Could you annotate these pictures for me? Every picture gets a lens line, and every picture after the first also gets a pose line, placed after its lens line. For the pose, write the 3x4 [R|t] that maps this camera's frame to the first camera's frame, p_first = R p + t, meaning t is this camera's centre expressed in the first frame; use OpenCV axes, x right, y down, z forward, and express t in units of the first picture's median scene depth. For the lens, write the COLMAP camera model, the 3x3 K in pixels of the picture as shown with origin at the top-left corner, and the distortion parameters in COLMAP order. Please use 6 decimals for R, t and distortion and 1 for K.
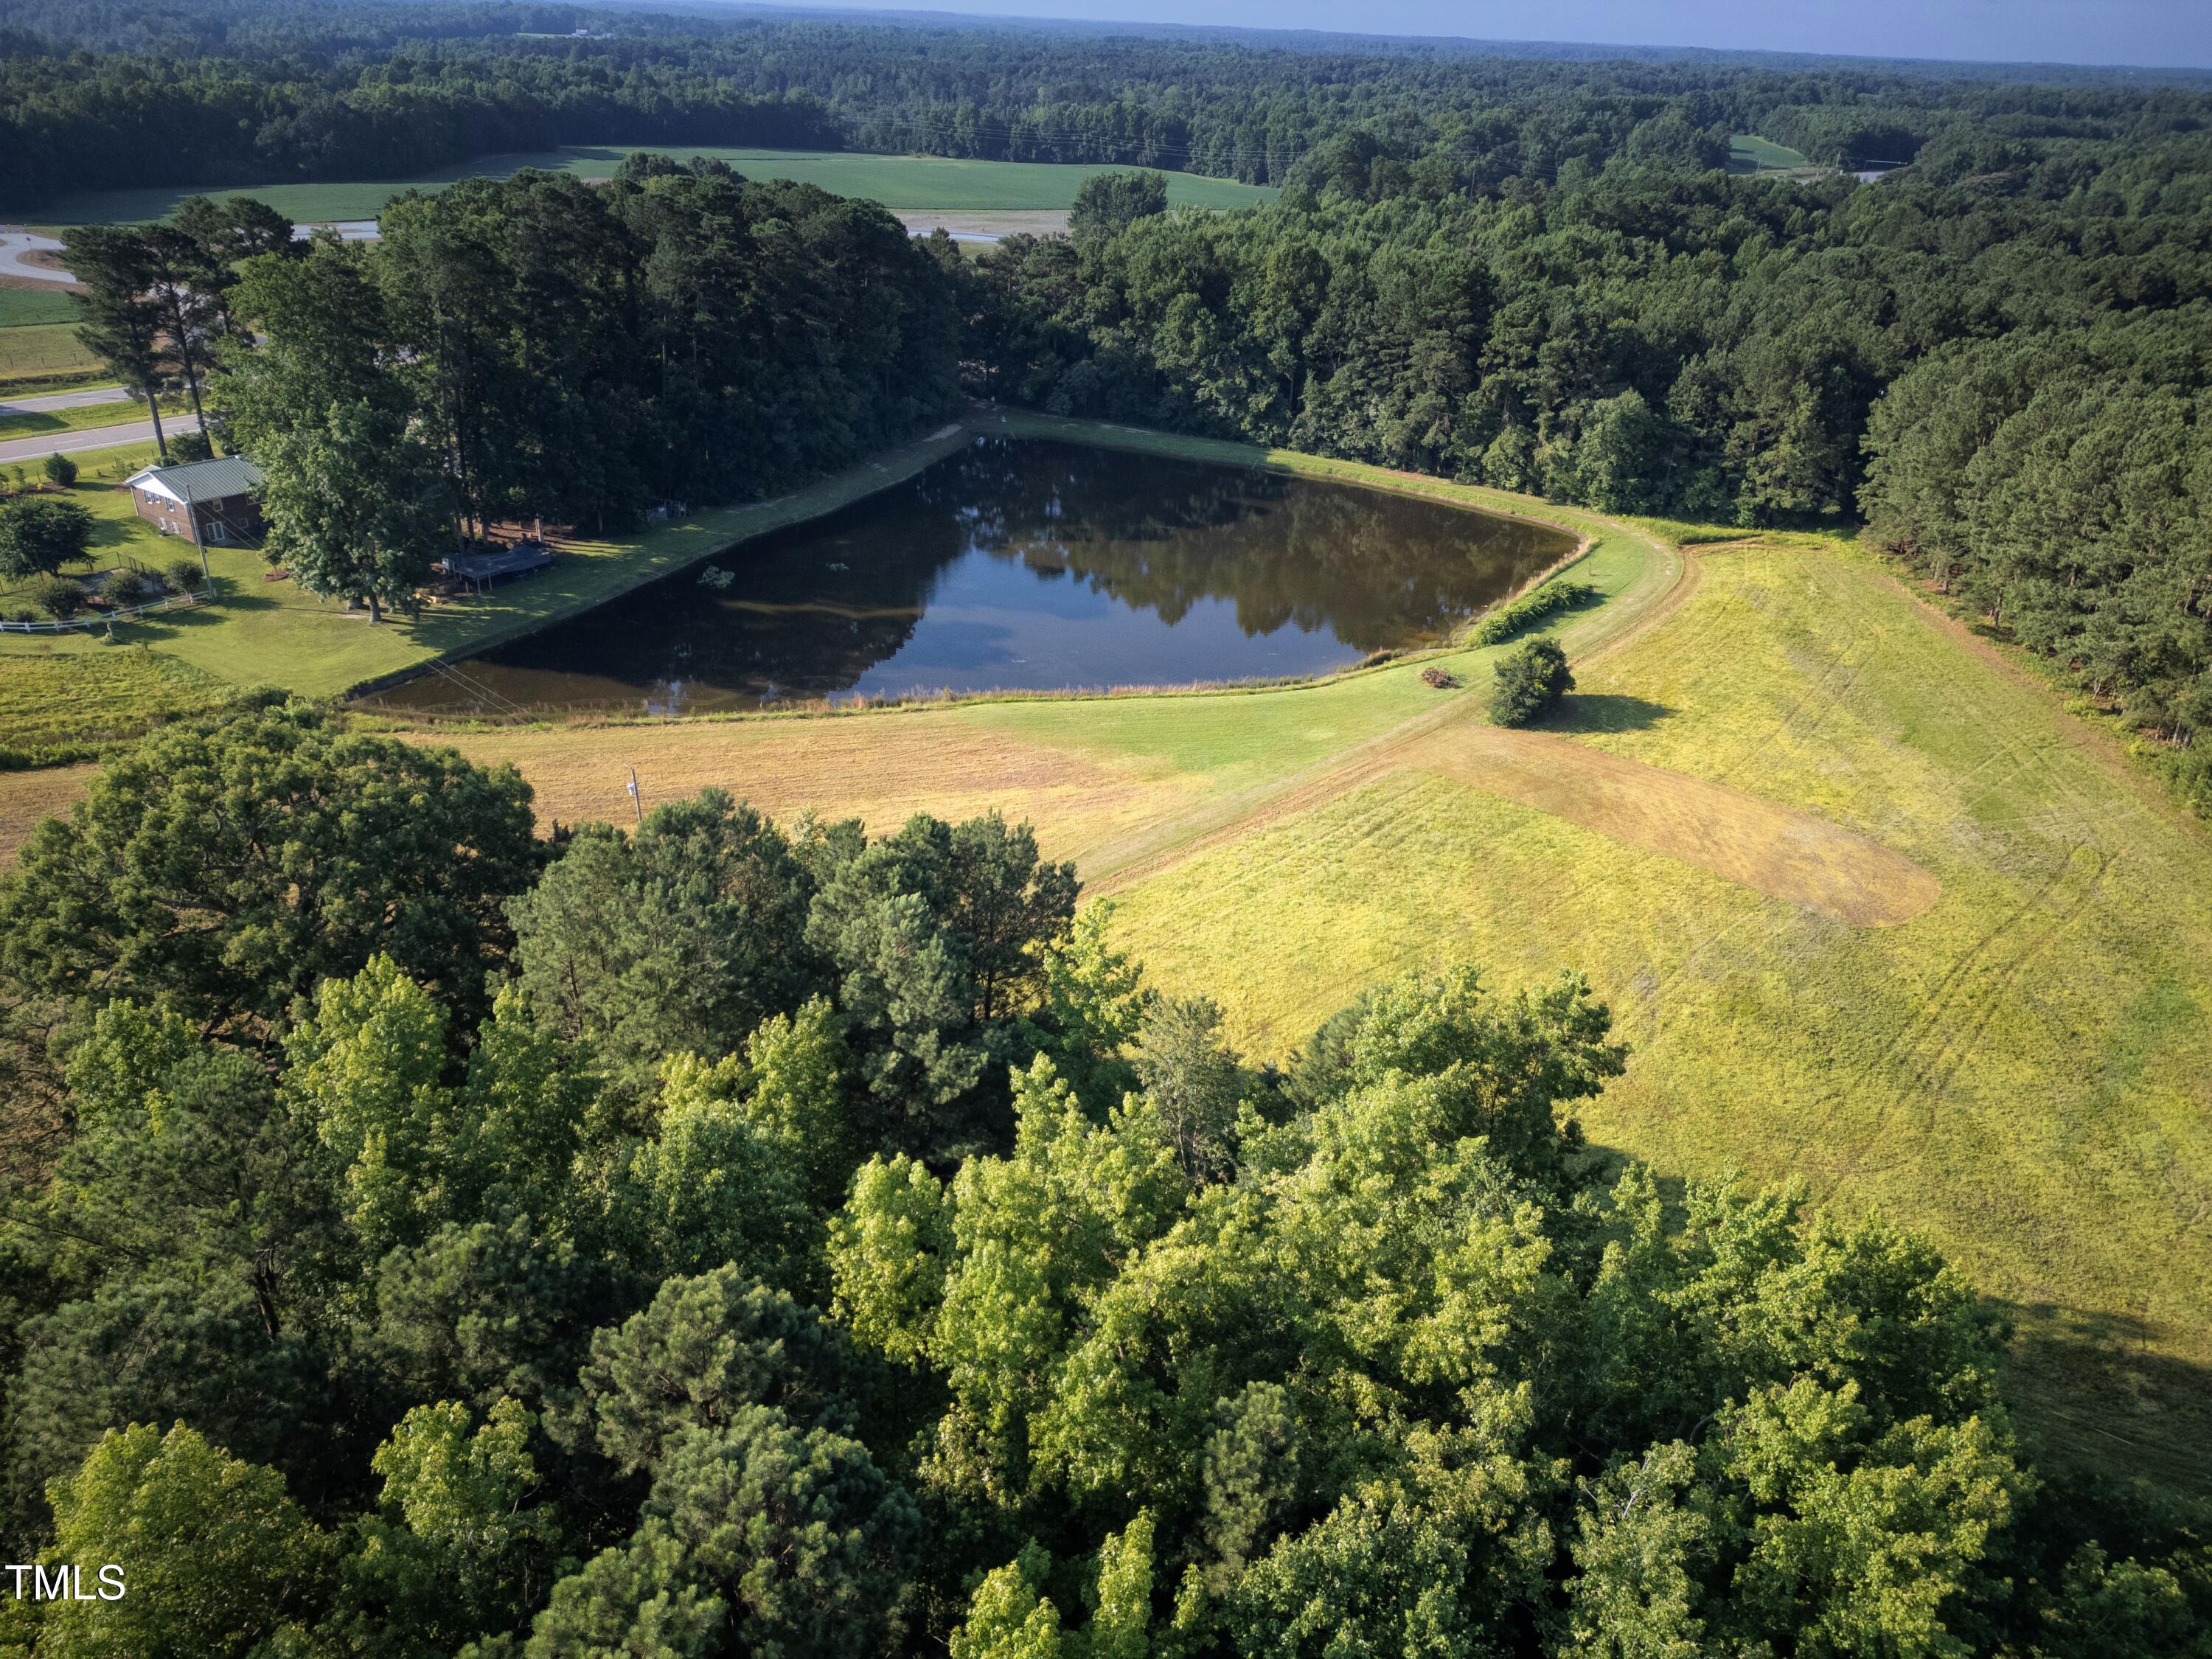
lens RADIAL K [[1542.8, 0, 1095.9], [0, 1542.8, 824.2], [0, 0, 1]] dist [0.058401, 0.004522]
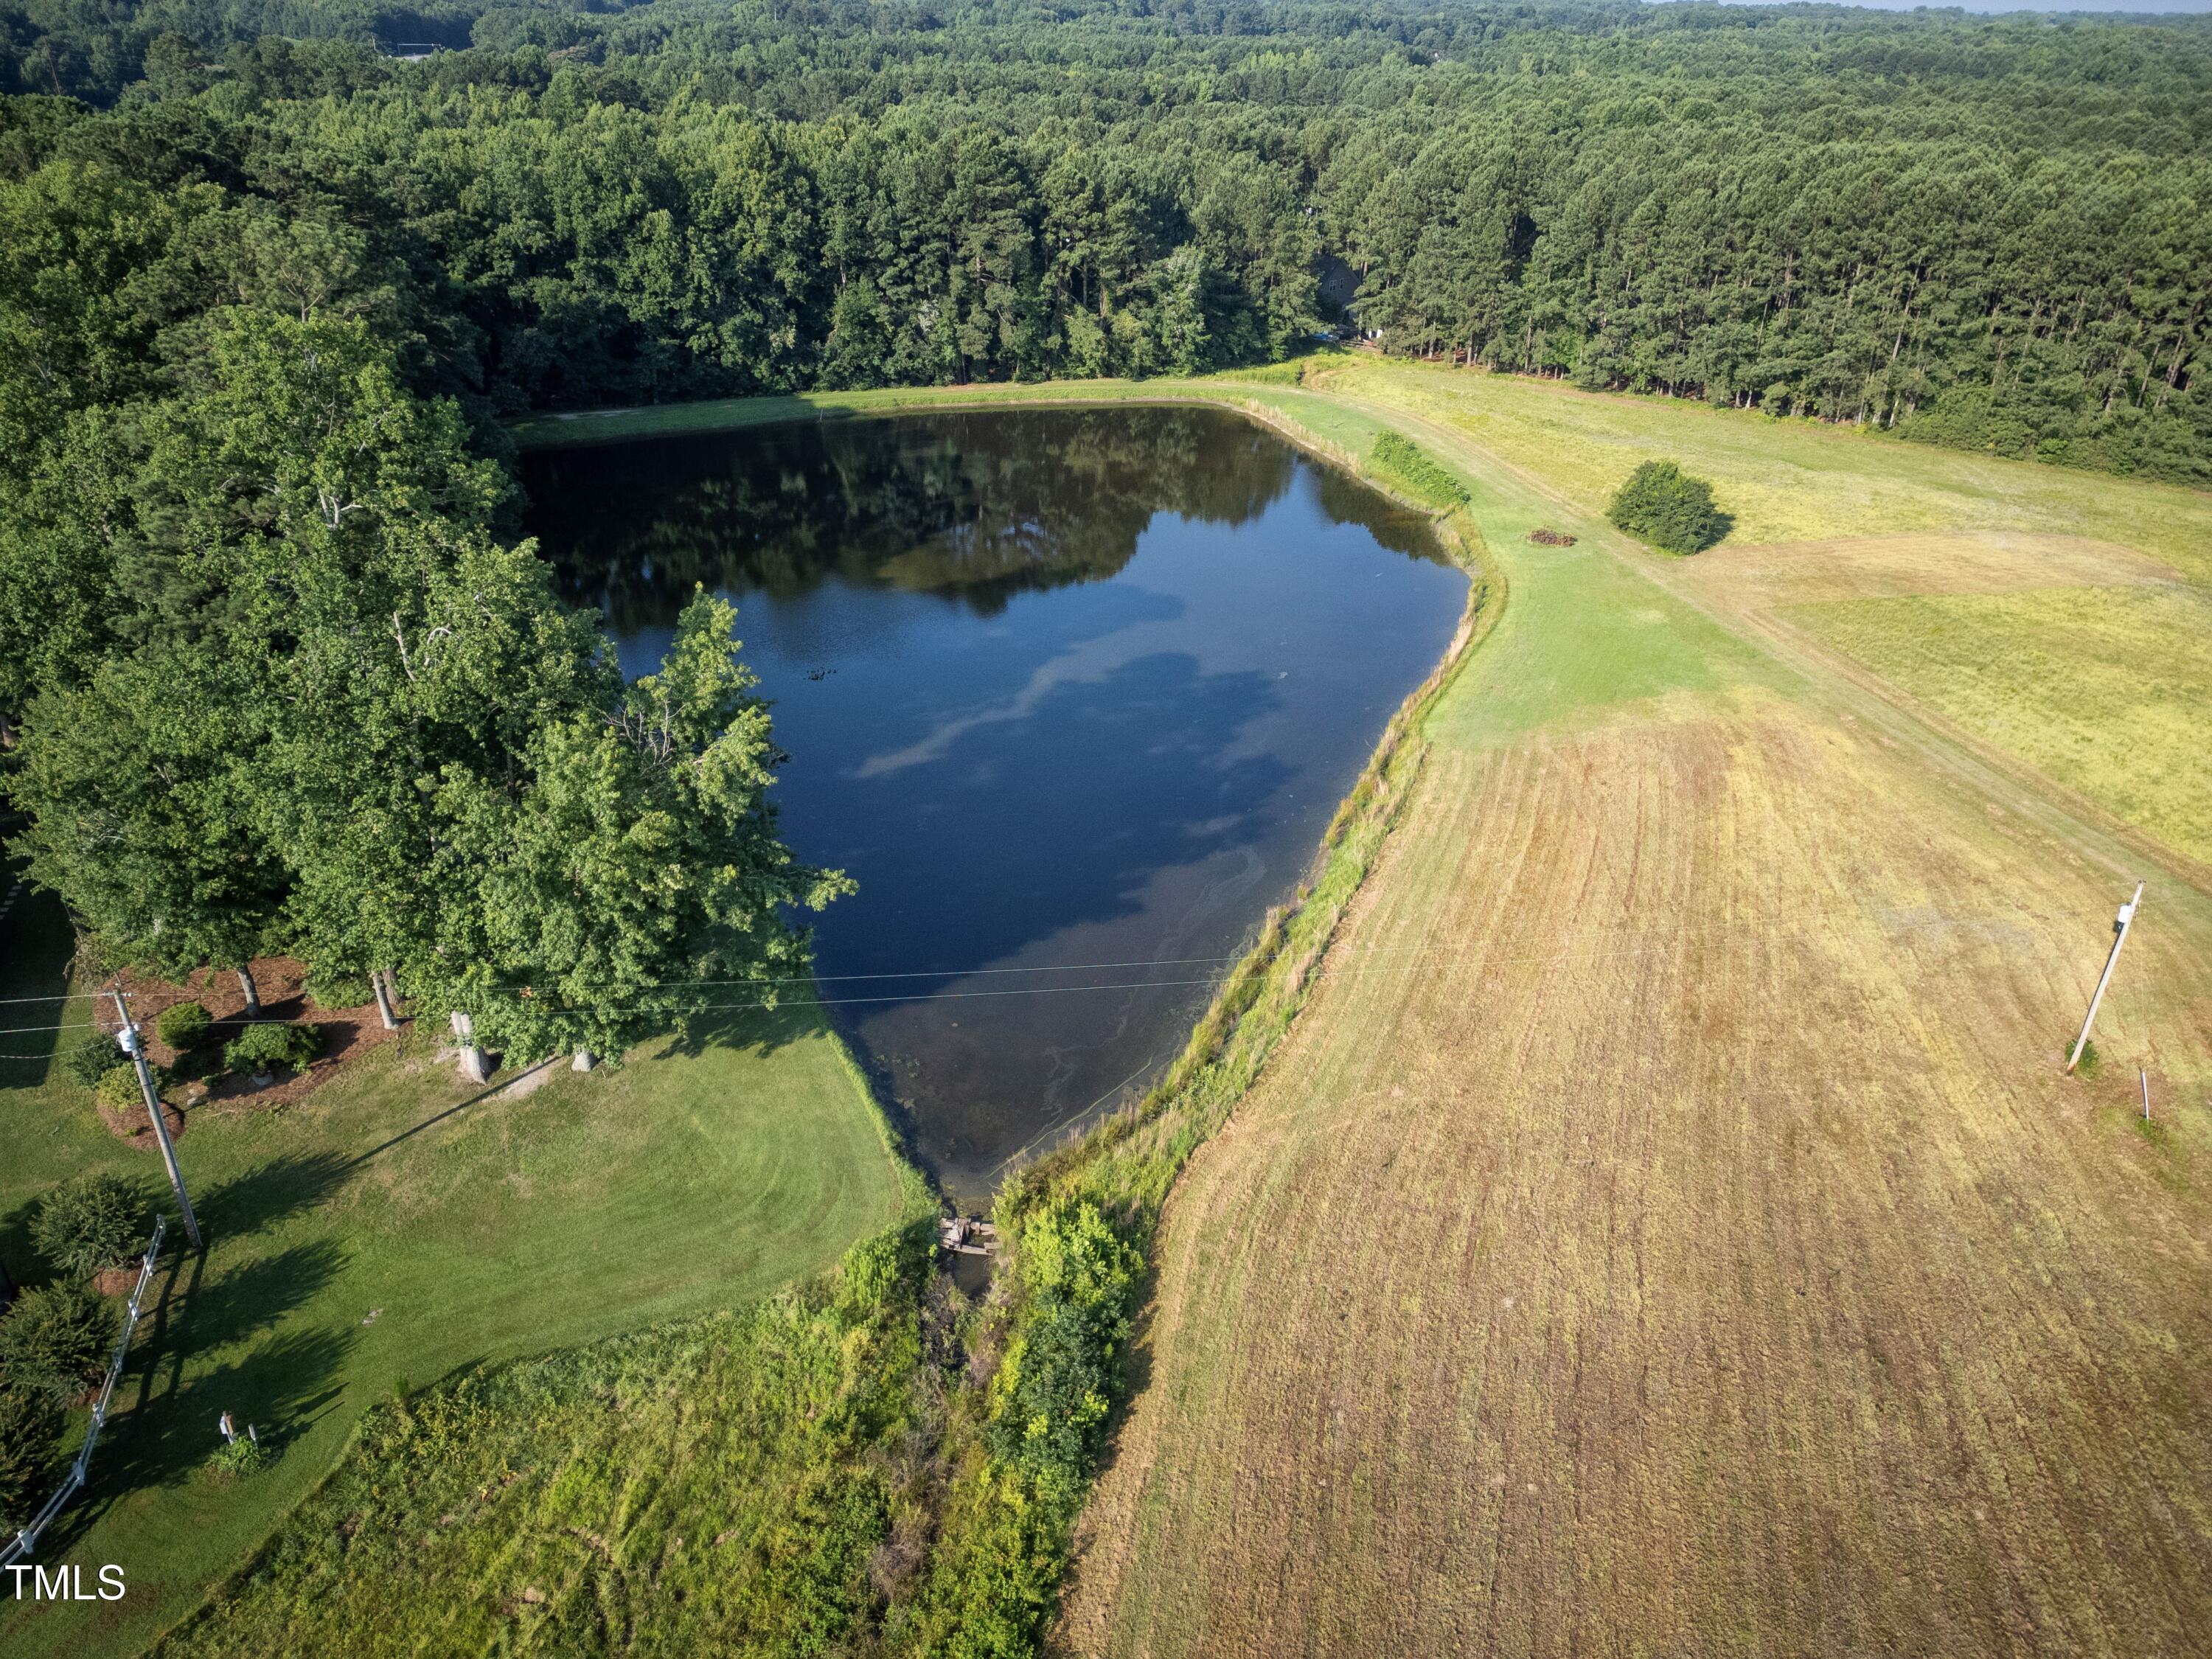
lens RADIAL K [[1542.8, 0, 1103.7], [0, 1542.8, 824.2], [0, 0, 1]] dist [0.058401, 0.004522]
pose [[0.586648, -0.406955, 0.700165, -0.460096], [0.366858, 0.904317, 0.218234, -0.165705], [-0.721983, 0.128835, 0.679811, 0.387949]]
